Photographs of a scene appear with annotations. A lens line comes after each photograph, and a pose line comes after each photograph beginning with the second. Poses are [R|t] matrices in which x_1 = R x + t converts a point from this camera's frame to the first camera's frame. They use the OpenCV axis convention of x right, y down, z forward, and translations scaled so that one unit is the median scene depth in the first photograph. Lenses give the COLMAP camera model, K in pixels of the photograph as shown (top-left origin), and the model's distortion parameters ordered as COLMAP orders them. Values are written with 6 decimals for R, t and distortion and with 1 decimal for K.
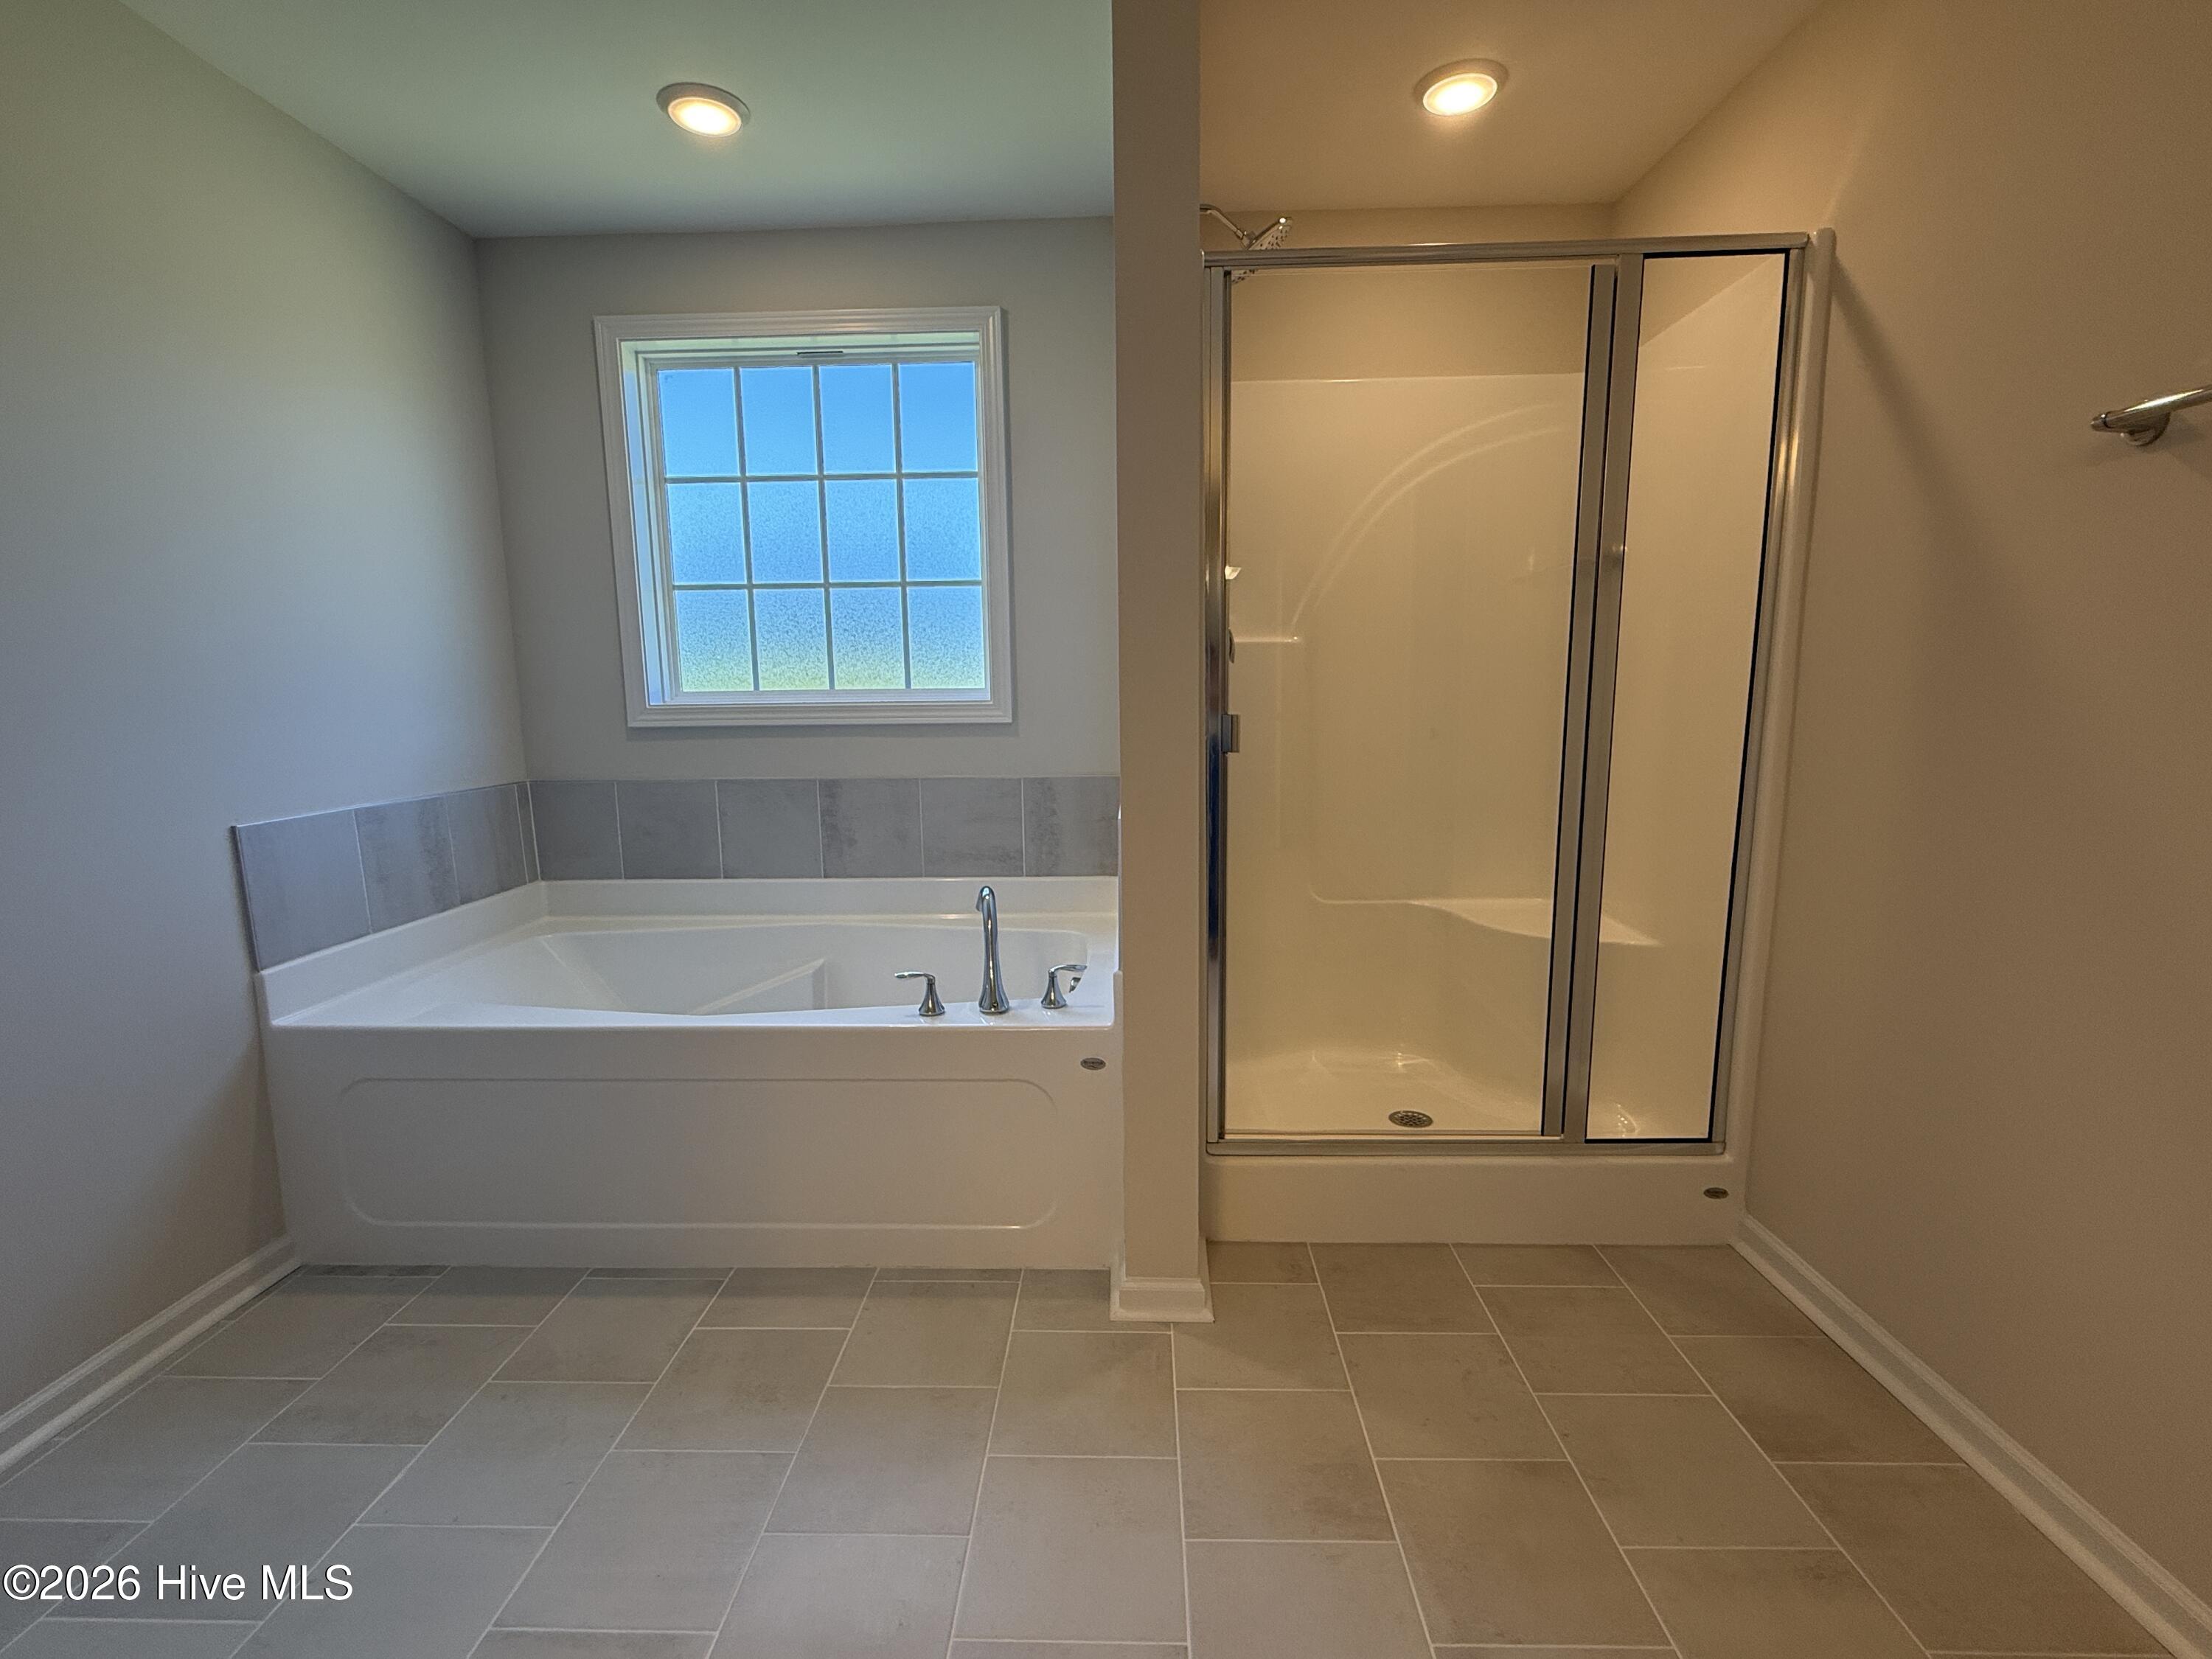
lens RADIAL K [[992.3, 0, 1103.5], [0, 992.3, 835.2], [0, 0, 1]] dist [0.000032, -0.000092]
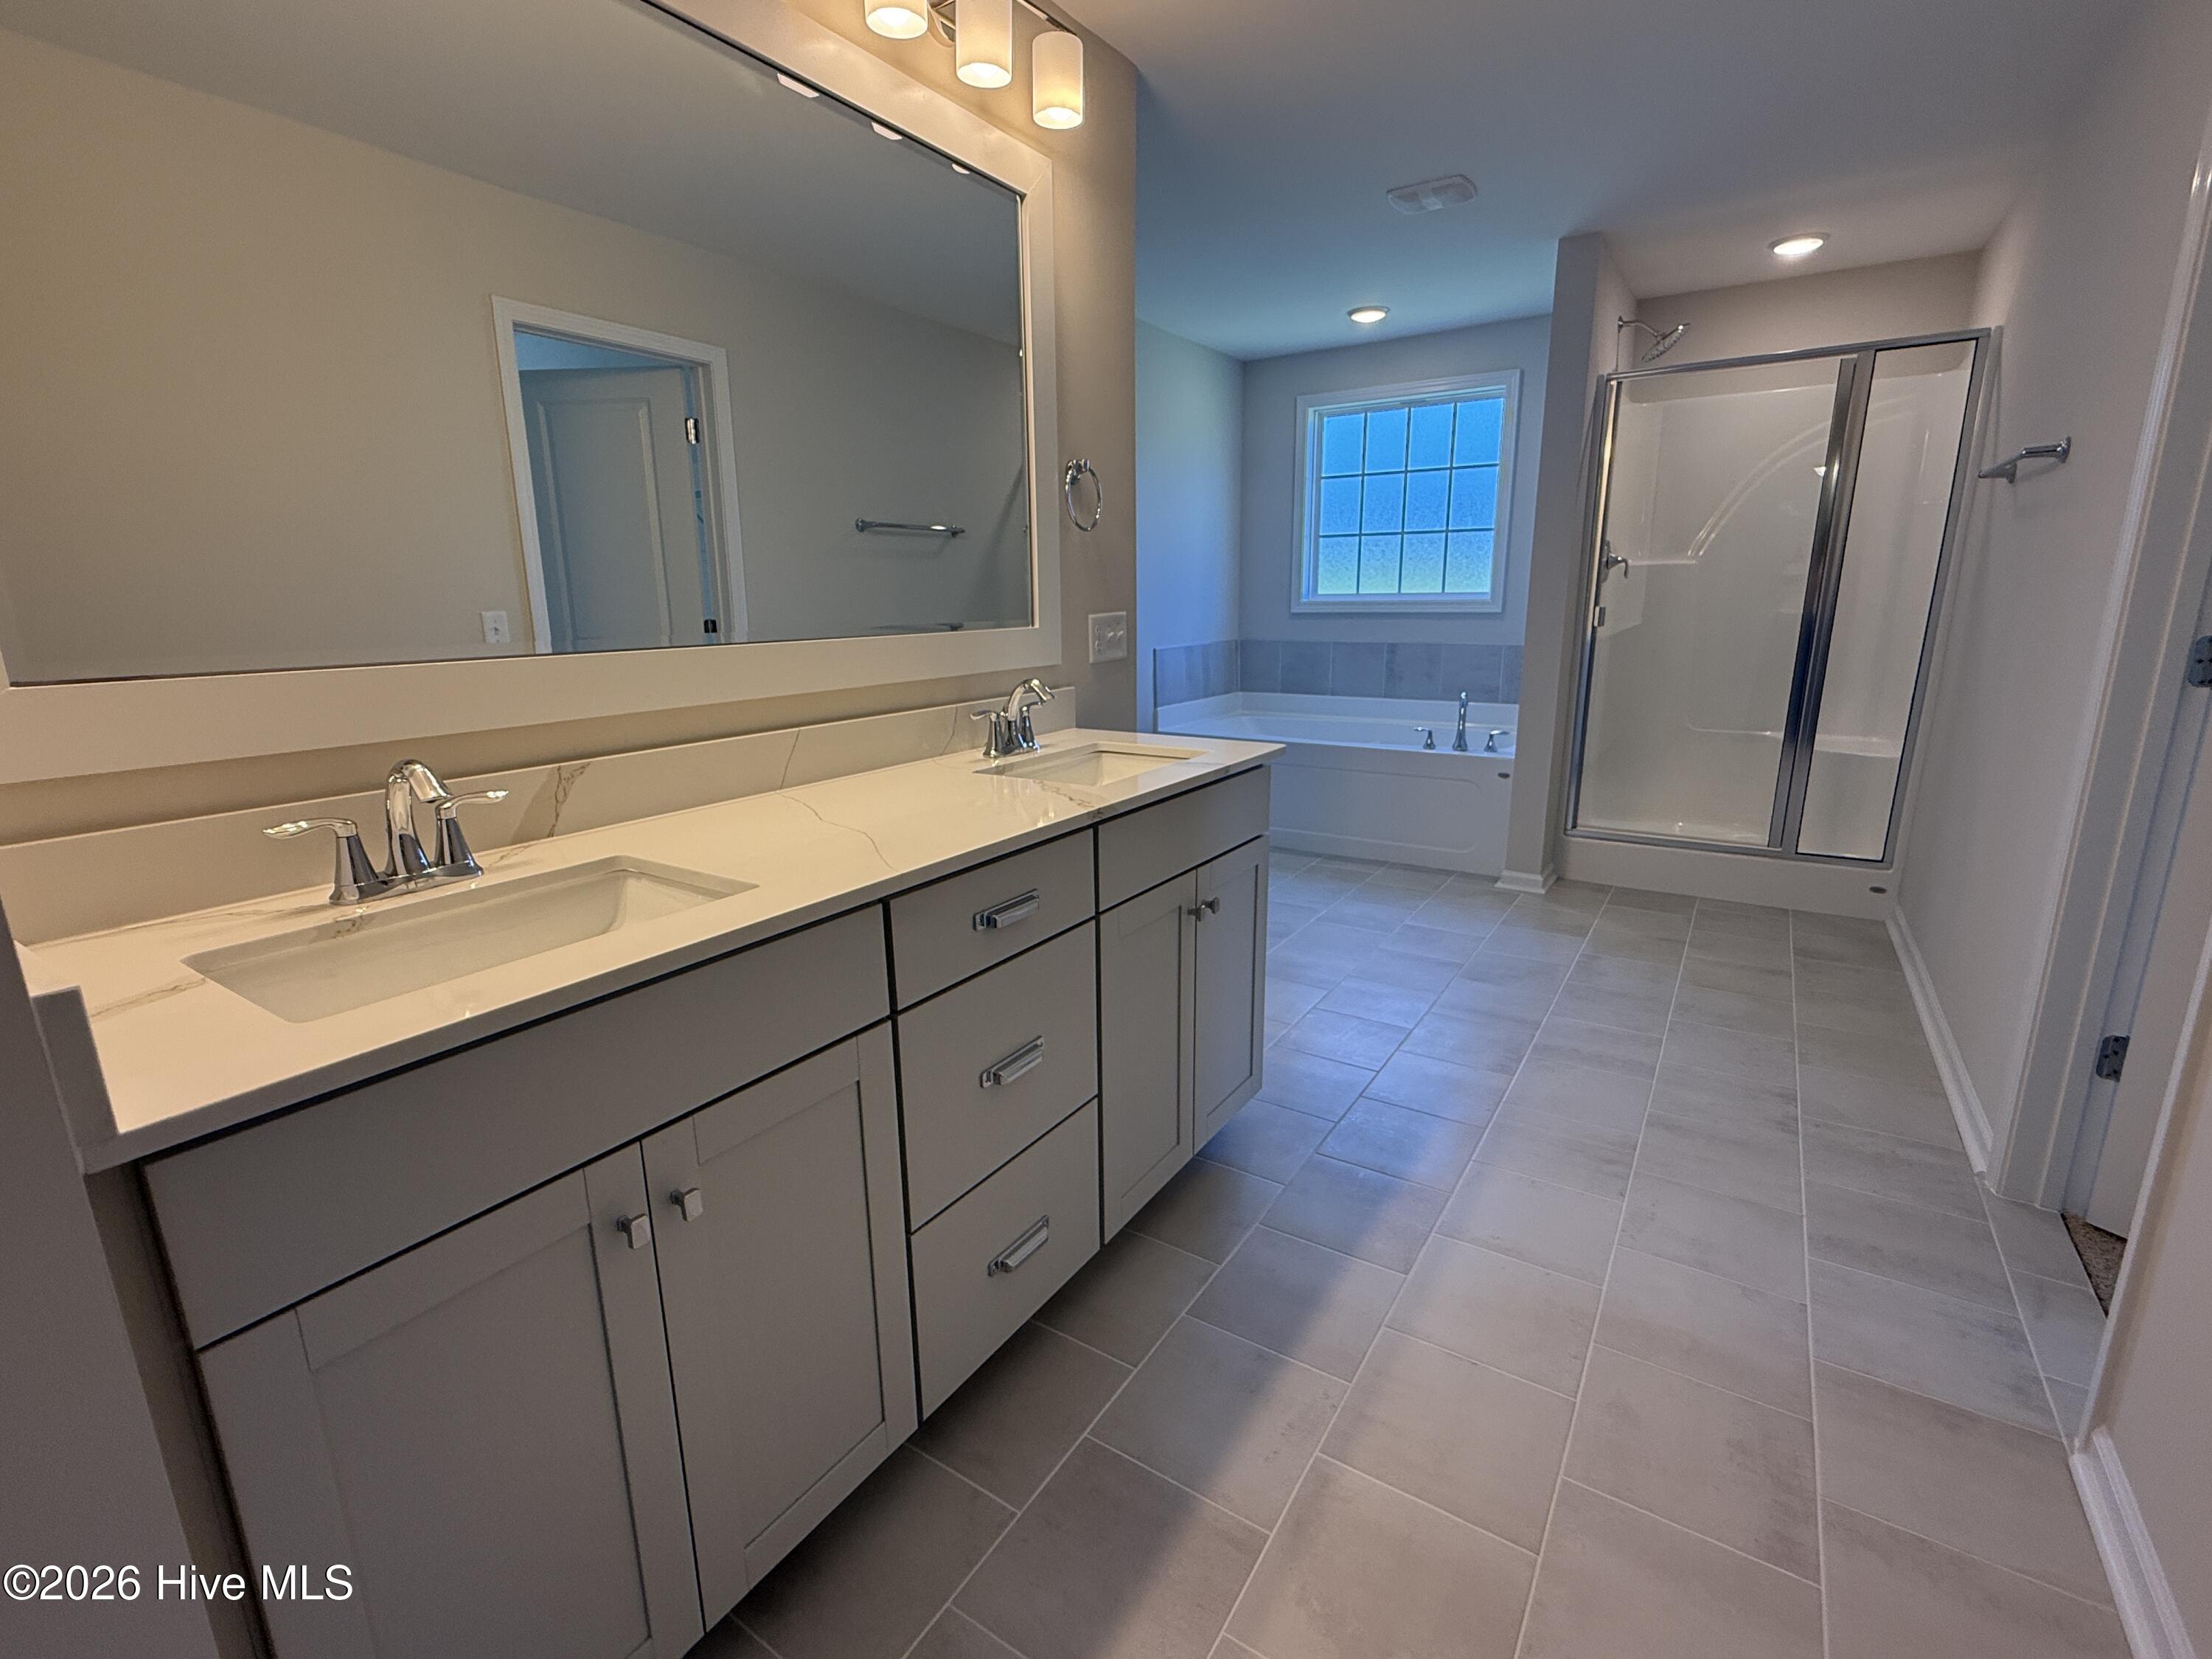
lens RADIAL K [[990.6, 0, 1105.2], [0, 990.6, 829.9], [0, 0, 1]] dist [-0.001091, -0.000307]
pose [[0.852854, 0.122689, -0.507530, 0.326506], [-0.074102, 0.990604, 0.114946, 0.156023], [0.516864, -0.060424, 0.853933, -1.158858]]
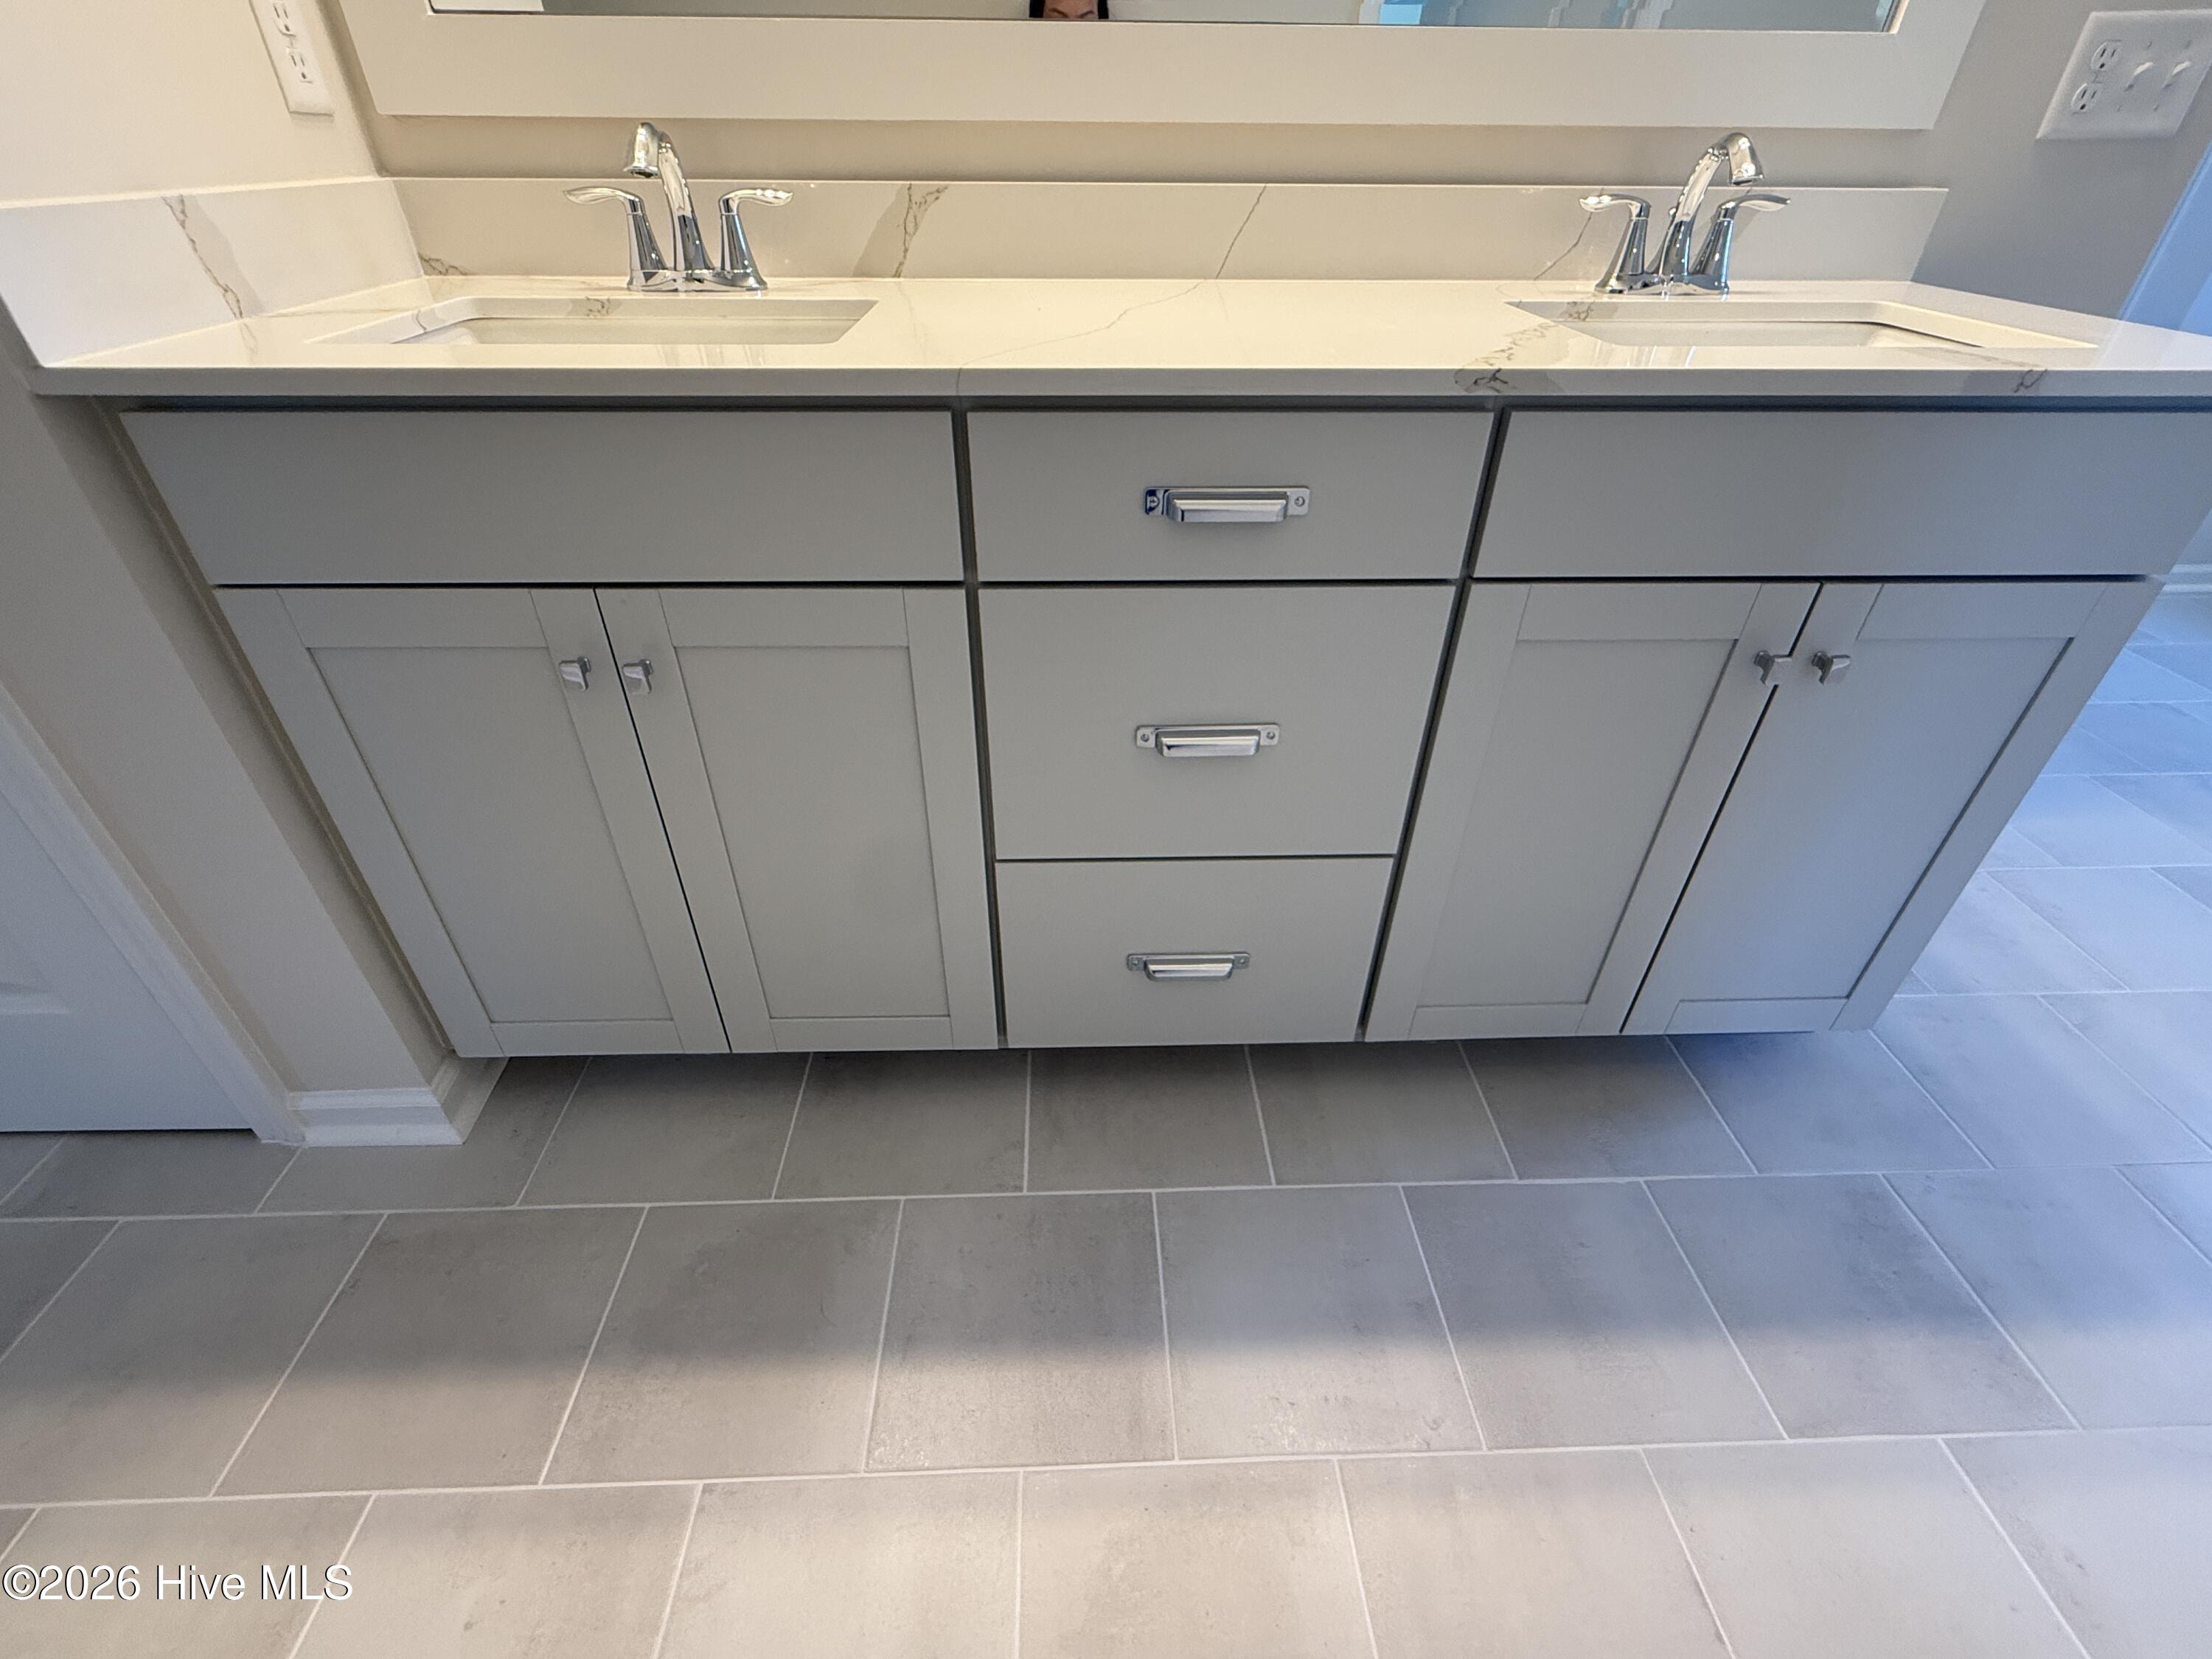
lens RADIAL K [[992.3, 0, 1103.5], [0, 992.3, 835.2], [0, 0, 1]] dist [0.000032, -0.000092]
pose [[0.066130, 0.589019, -0.805409, 0.348214], [-0.154206, 0.803511, 0.574970, 0.173119], [0.985823, 0.086176, 0.143967, -0.726529]]
